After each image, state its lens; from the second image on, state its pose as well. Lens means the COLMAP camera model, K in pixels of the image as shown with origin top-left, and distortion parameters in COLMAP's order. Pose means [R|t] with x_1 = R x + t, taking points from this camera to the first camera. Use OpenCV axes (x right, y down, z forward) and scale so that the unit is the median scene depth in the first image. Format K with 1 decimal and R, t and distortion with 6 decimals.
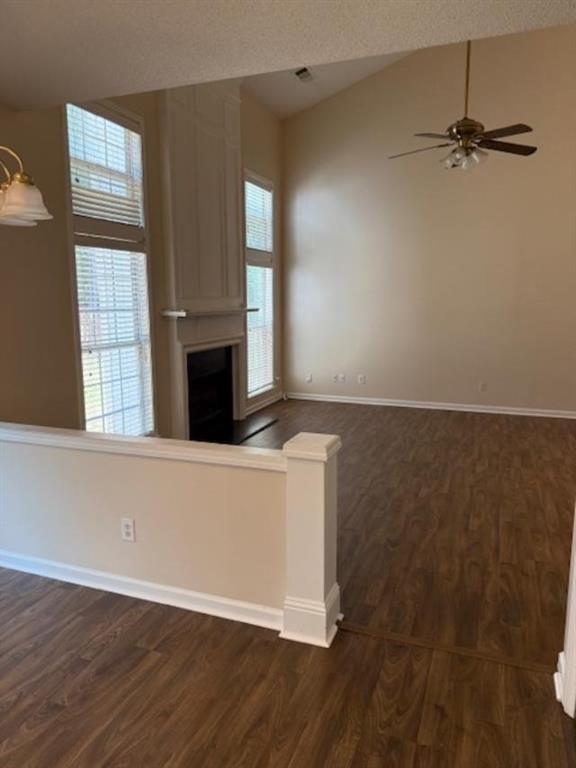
lens RADIAL K [[544.7, 0, 298.4], [0, 544.7, 382.9], [0, 0, 1]] dist [0.080517, -0.103086]
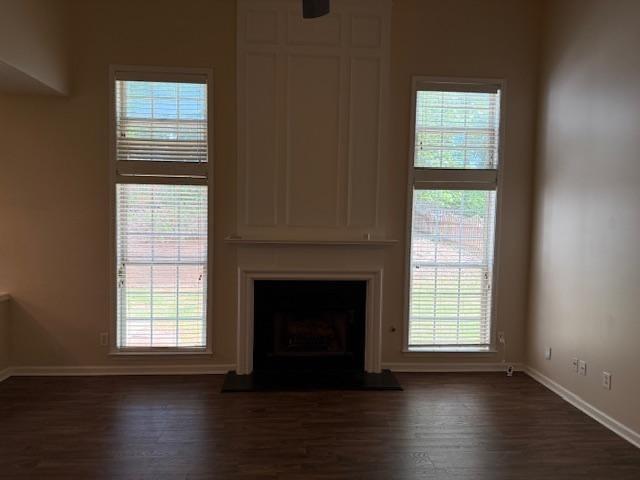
lens RADIAL K [[453.9, 0, 319.5], [0, 453.9, 247.6], [0, 0, 1]] dist [0.080517, -0.103086]
pose [[0.401641, 0.061395, -0.913737, 0.710259], [-0.163469, 0.986533, -0.005568, -0.149460], [0.901090, 0.151604, 0.406268, 0.891771]]
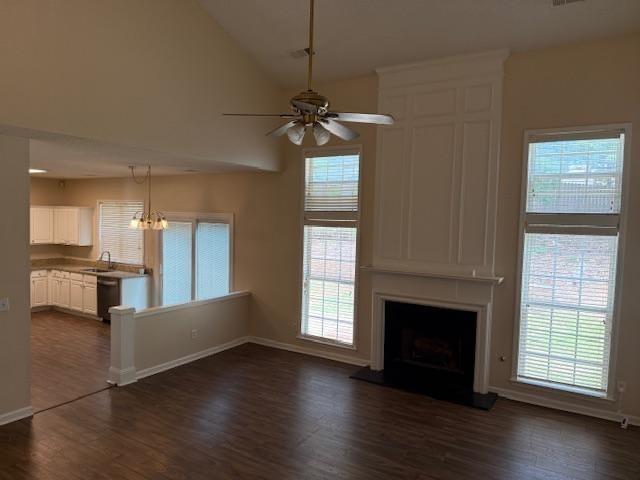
lens RADIAL K [[453.9, 0, 319.5], [0, 453.9, 247.6], [0, 0, 1]] dist [0.080517, -0.103086]
pose [[-0.216367, 0.057358, -0.974626, 1.051776], [-0.183207, 0.978154, 0.098237, -0.301304], [0.958969, 0.199813, -0.201132, 1.230444]]
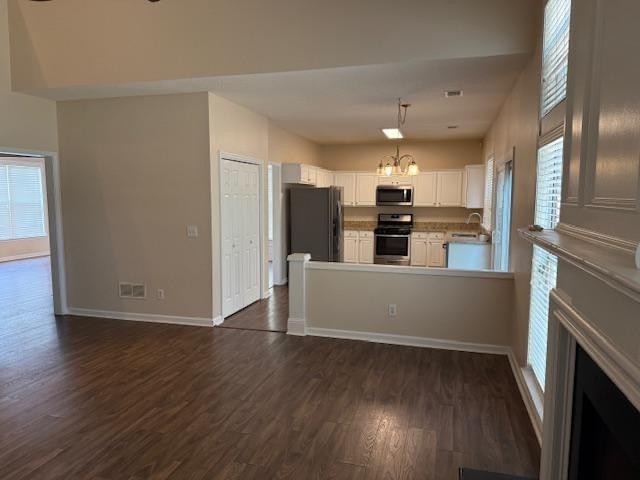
lens RADIAL K [[445.7, 0, 320.0], [0, 445.7, 240.0], [0, 0, 1]] dist [0.080040, -0.000083]
pose [[-0.998169, -0.002451, -0.060443, 0.031050], [-0.018480, 0.963772, 0.266086, -0.276546], [0.057601, 0.266715, -0.962053, 1.601608]]
